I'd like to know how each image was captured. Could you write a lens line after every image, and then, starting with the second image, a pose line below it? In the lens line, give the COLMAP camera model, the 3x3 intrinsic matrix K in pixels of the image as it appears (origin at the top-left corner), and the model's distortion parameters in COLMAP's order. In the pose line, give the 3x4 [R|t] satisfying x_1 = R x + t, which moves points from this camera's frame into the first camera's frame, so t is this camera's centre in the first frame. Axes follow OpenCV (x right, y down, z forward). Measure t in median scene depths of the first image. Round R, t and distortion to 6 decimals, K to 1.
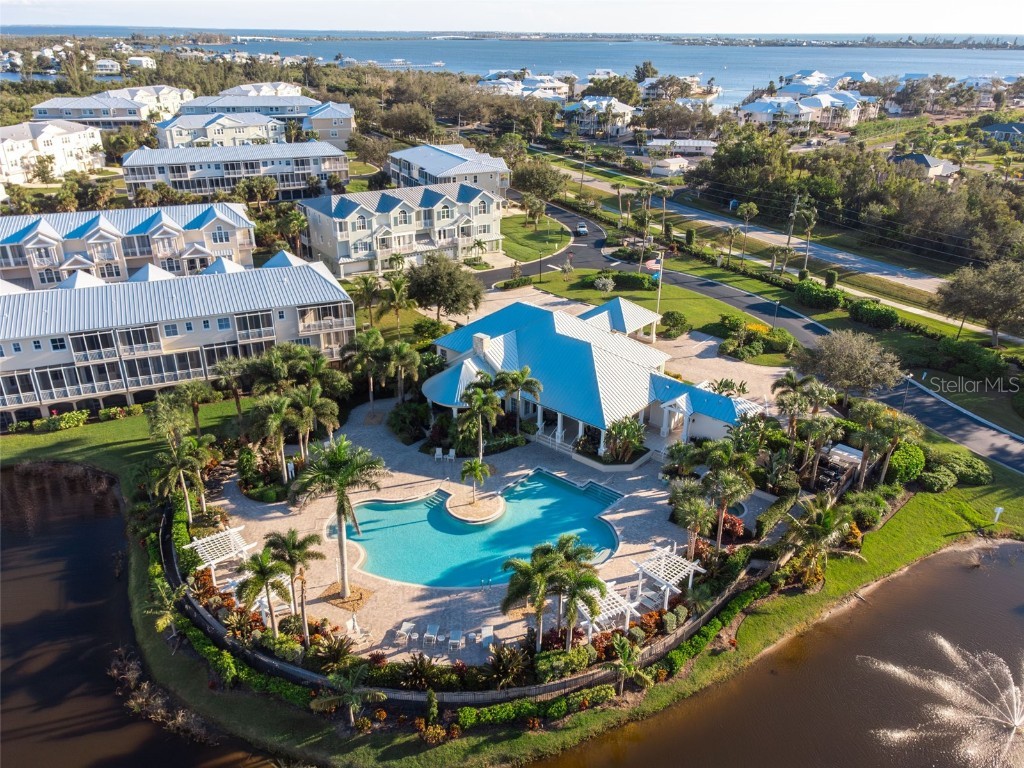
lens RADIAL K [[762.6, 0, 512.0], [0, 762.6, 384.0], [0, 0, 1]] dist [0.027563, 0.002155]
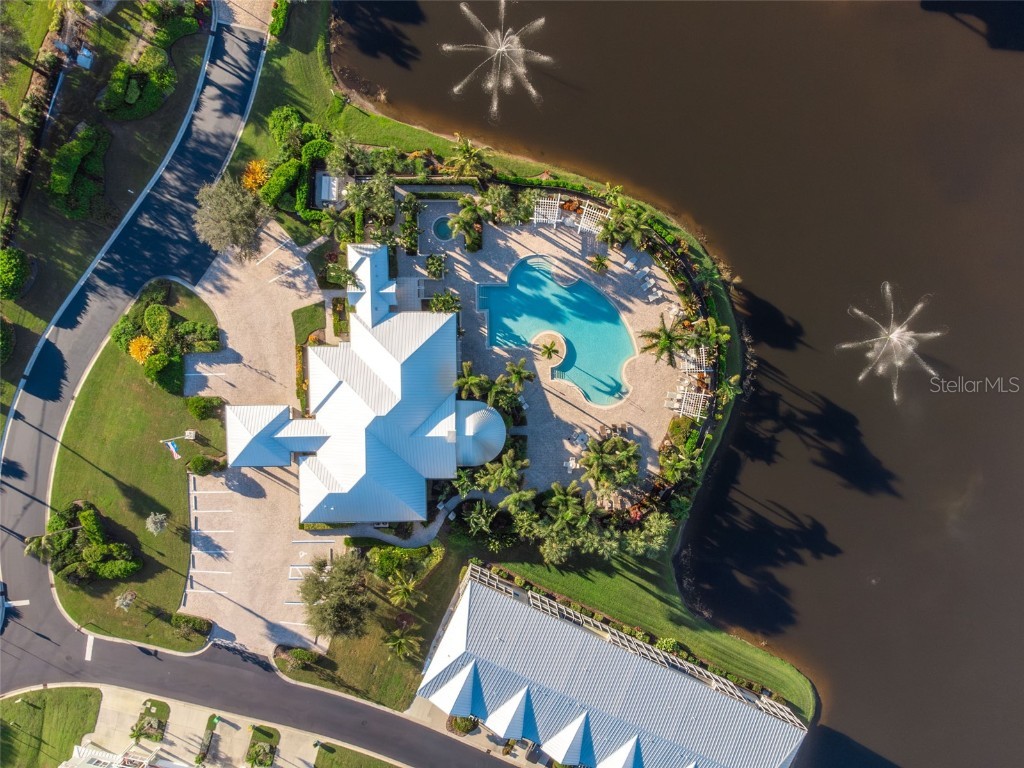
lens RADIAL K [[713.5, 0, 511.1], [0, 713.5, 368.1], [0, 0, 1]] dist [0.003027, -0.001623]
pose [[-0.655667, -0.752365, -0.063619, 0.023968], [0.301817, -0.338392, 0.891290, -0.422567], [-0.692103, 0.565188, 0.448949, 0.146327]]
